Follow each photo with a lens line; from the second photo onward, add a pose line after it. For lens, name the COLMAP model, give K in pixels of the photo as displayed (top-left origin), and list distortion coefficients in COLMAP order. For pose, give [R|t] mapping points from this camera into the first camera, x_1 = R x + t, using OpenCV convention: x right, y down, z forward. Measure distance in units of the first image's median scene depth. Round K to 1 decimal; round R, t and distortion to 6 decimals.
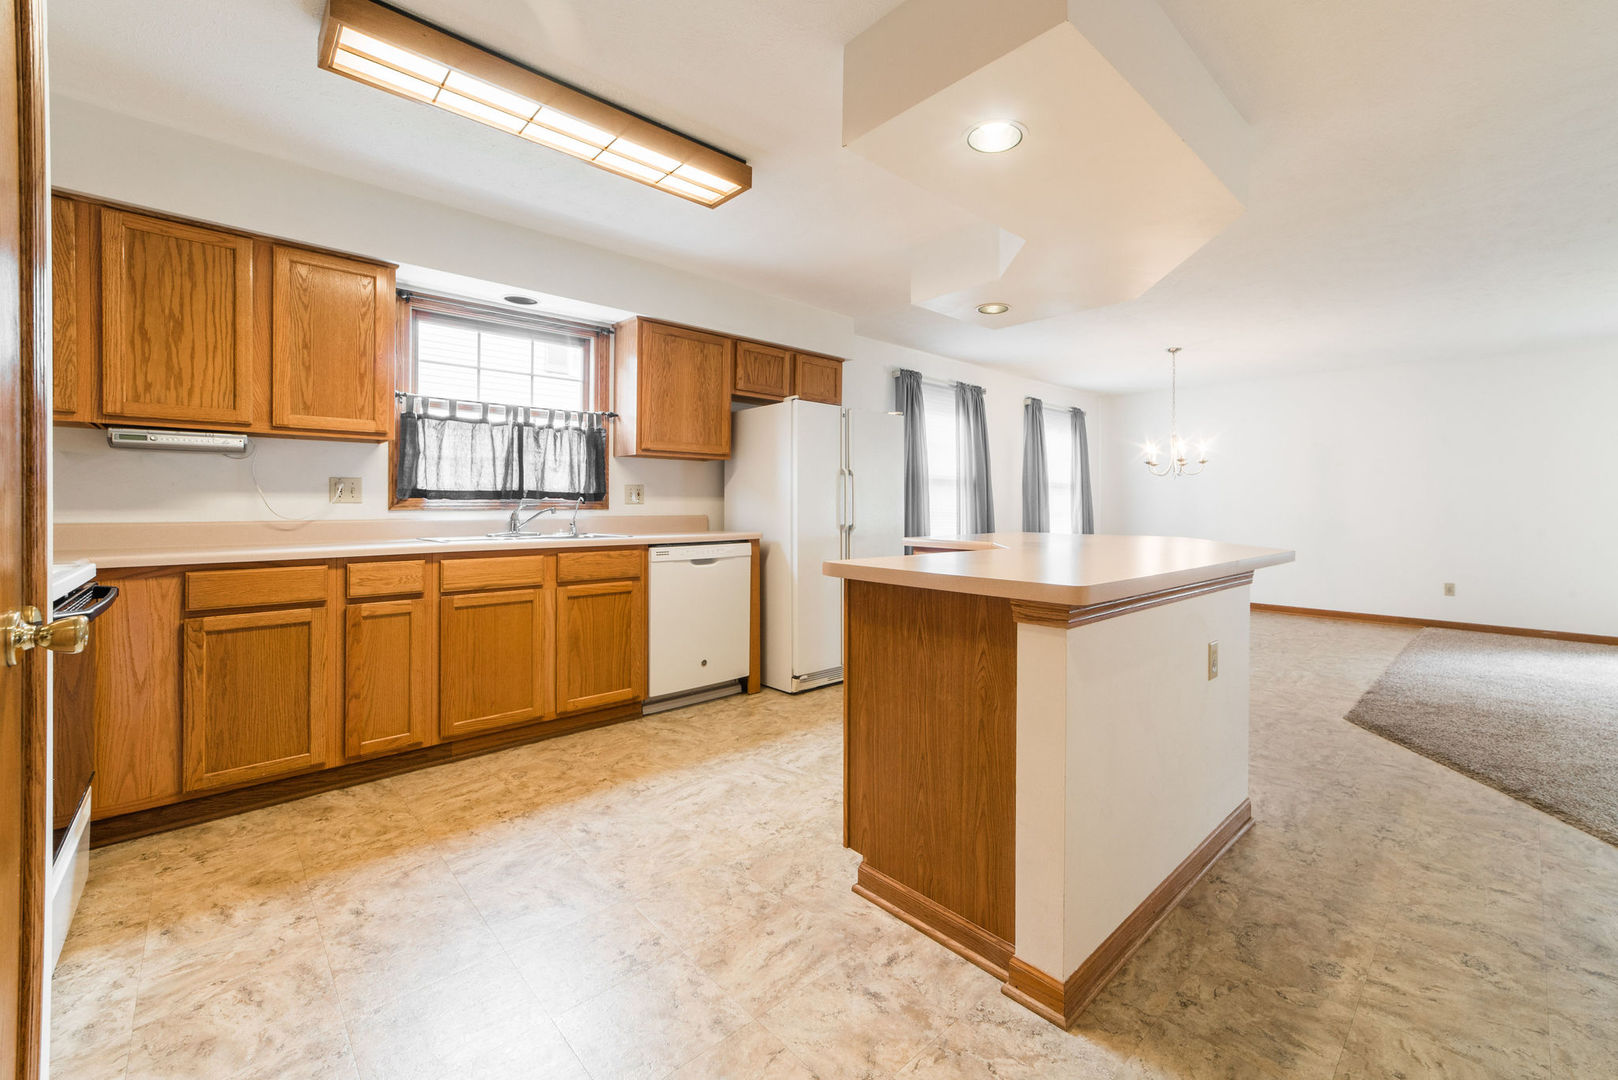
lens RADIAL K [[672.7, 0, 892.5], [0, 672.7, 495.0], [0, 0, 1]] dist [-0.003248, 0.000649]
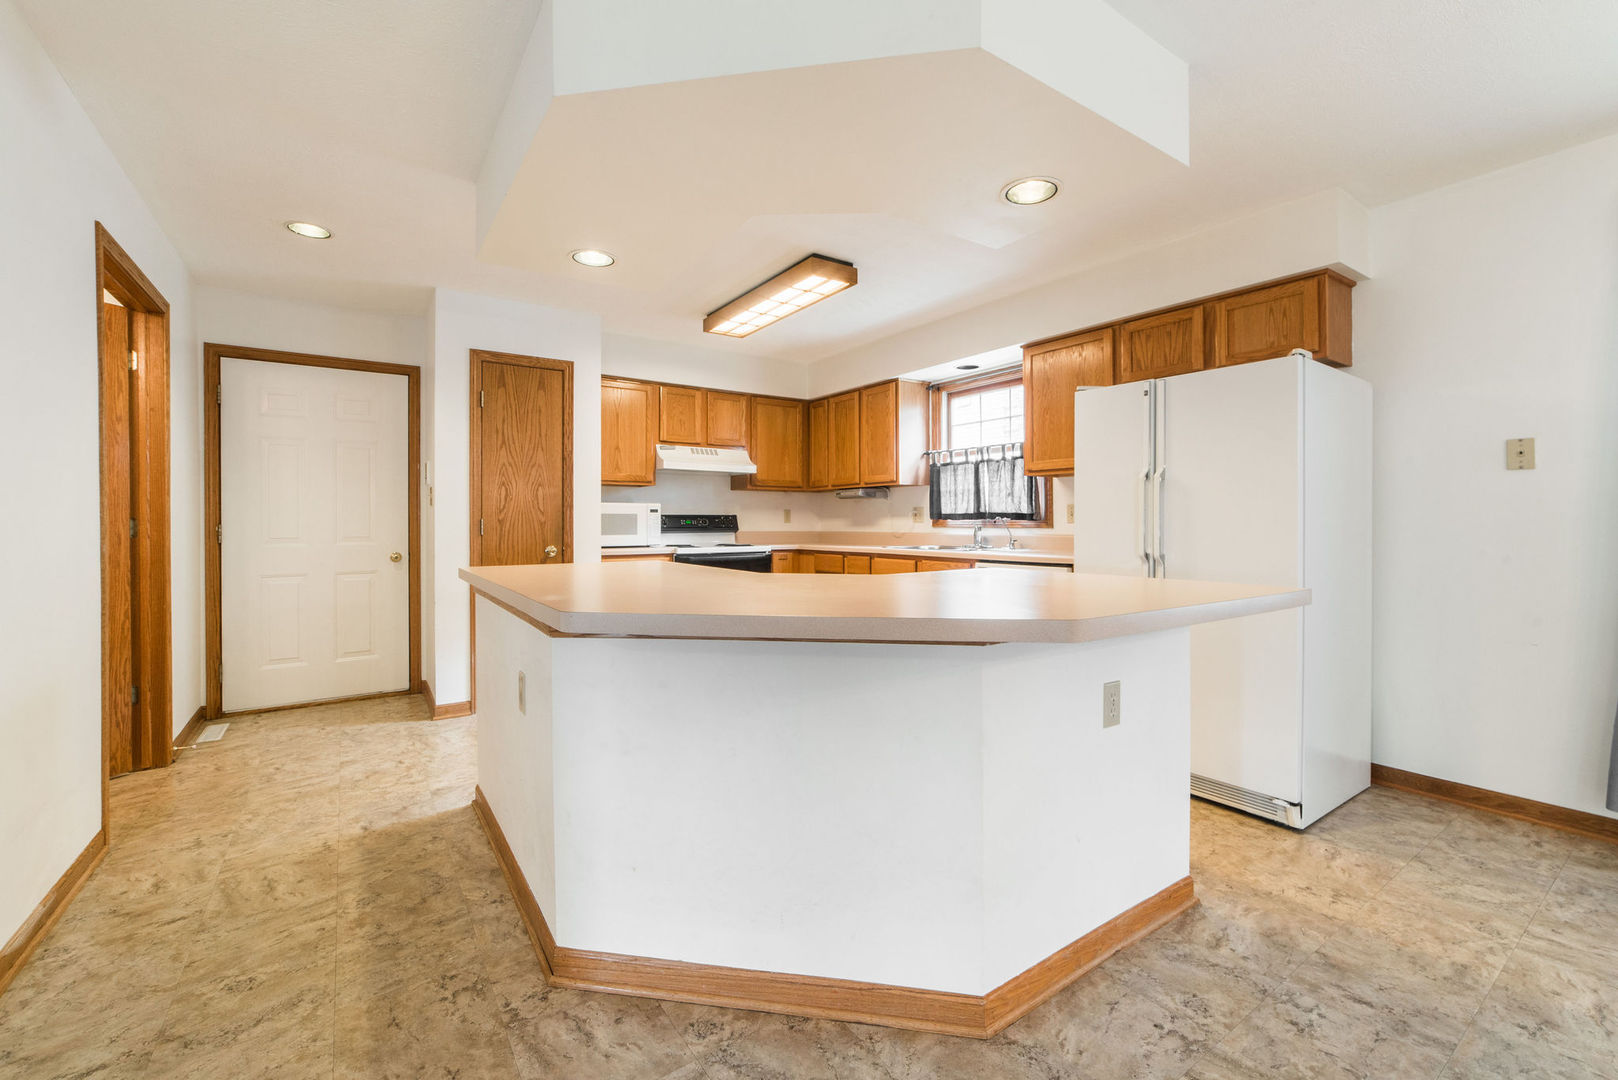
lens RADIAL K [[672.7, 0, 821.6], [0, 672.7, 537.6], [0, 0, 1]] dist [-0.003248, 0.000649]
pose [[-0.194586, 0.020068, -0.980680, 1.169537], [0.014217, 0.999743, 0.017637, 0.021817], [0.980782, -0.010510, -0.194821, 1.436183]]
